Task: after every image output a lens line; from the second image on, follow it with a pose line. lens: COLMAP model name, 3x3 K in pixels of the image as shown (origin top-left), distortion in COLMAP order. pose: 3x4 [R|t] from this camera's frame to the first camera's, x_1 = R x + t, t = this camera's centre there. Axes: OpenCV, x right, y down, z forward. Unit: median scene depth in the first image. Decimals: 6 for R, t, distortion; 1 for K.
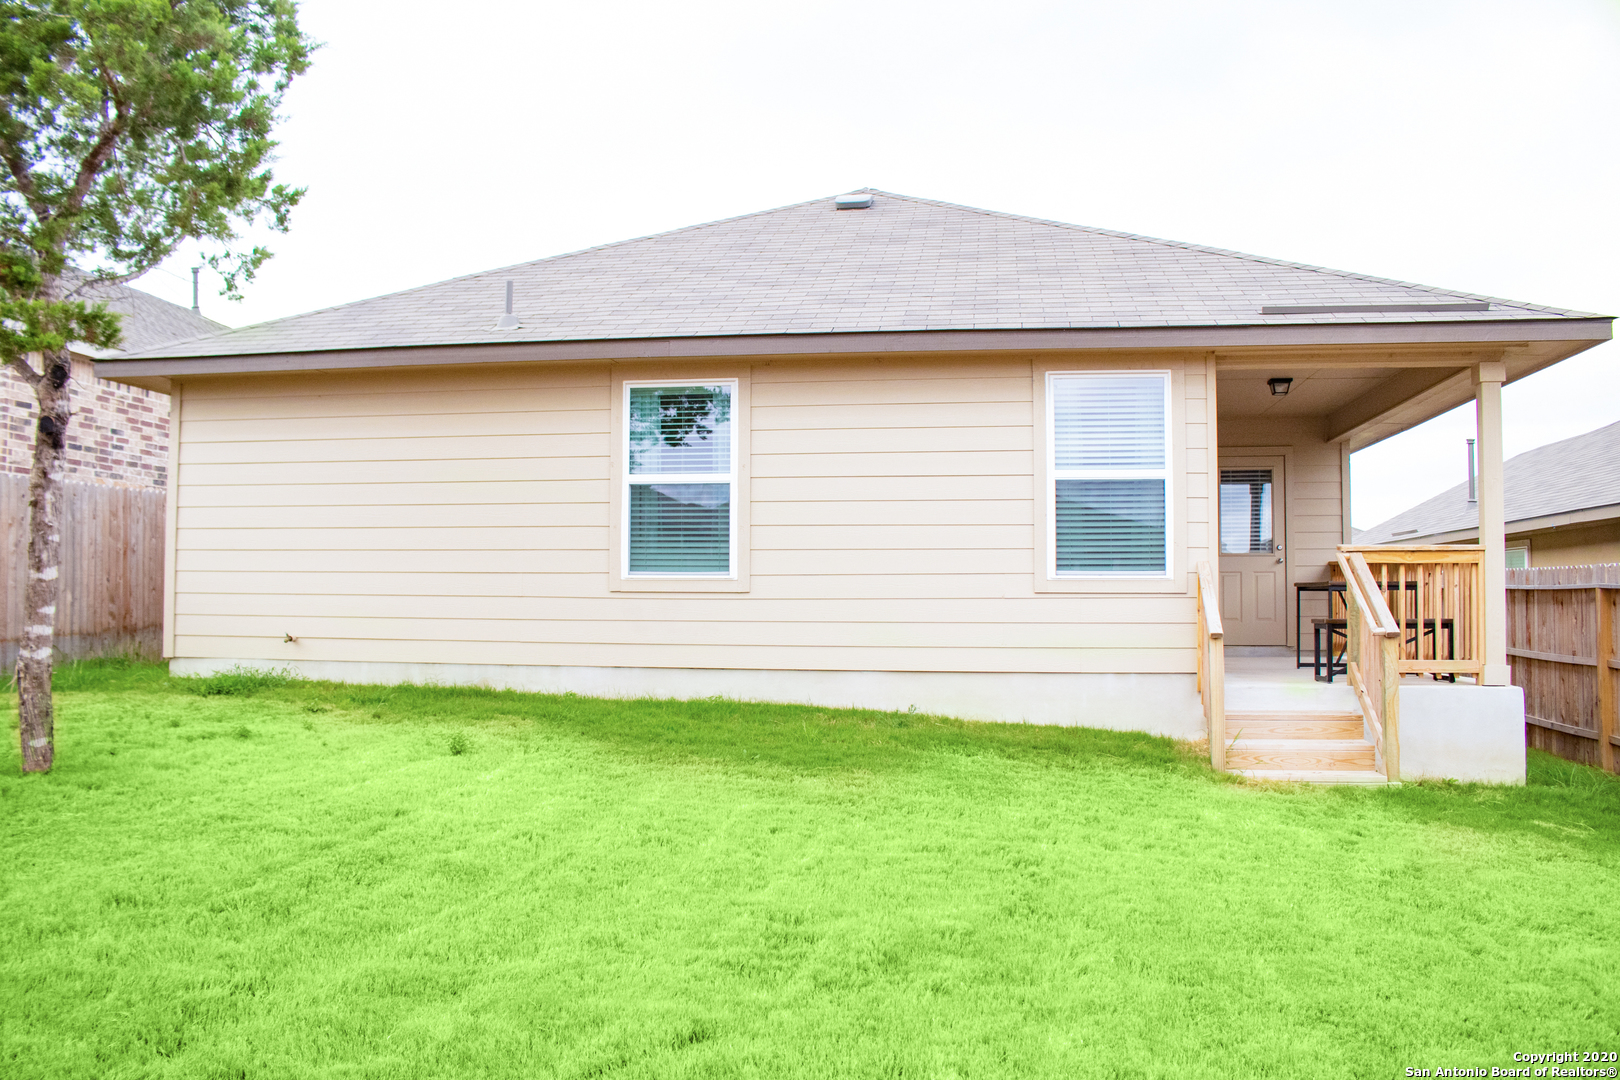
lens RADIAL K [[1320.1, 0, 794.9], [0, 1320.1, 539.3], [0, 0, 1]] dist [-0.151643, 0.104681]
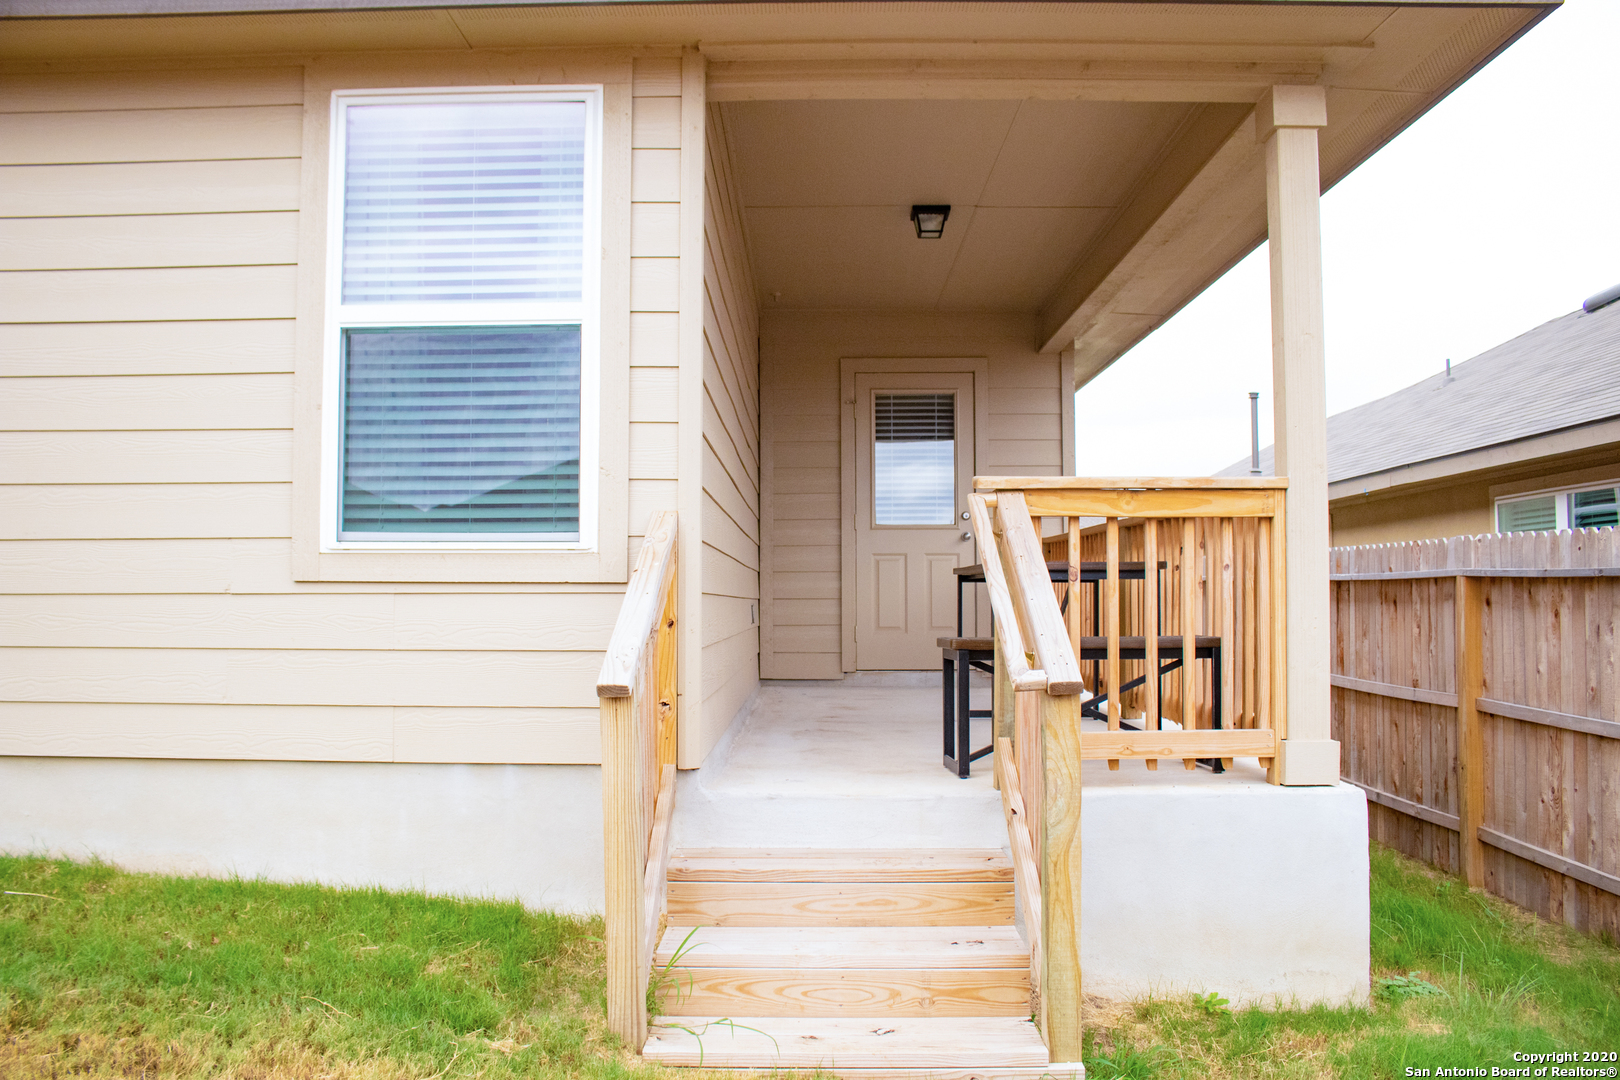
lens RADIAL K [[1320.1, 0, 814.1], [0, 1320.1, 545.0], [0, 0, 1]] dist [-0.151643, 0.104681]
pose [[0.986923, 0.000882, 0.161188, 0.282991], [-0.001725, 0.999986, 0.005090, 0.025301], [-0.161181, -0.005301, 0.986911, 0.537162]]
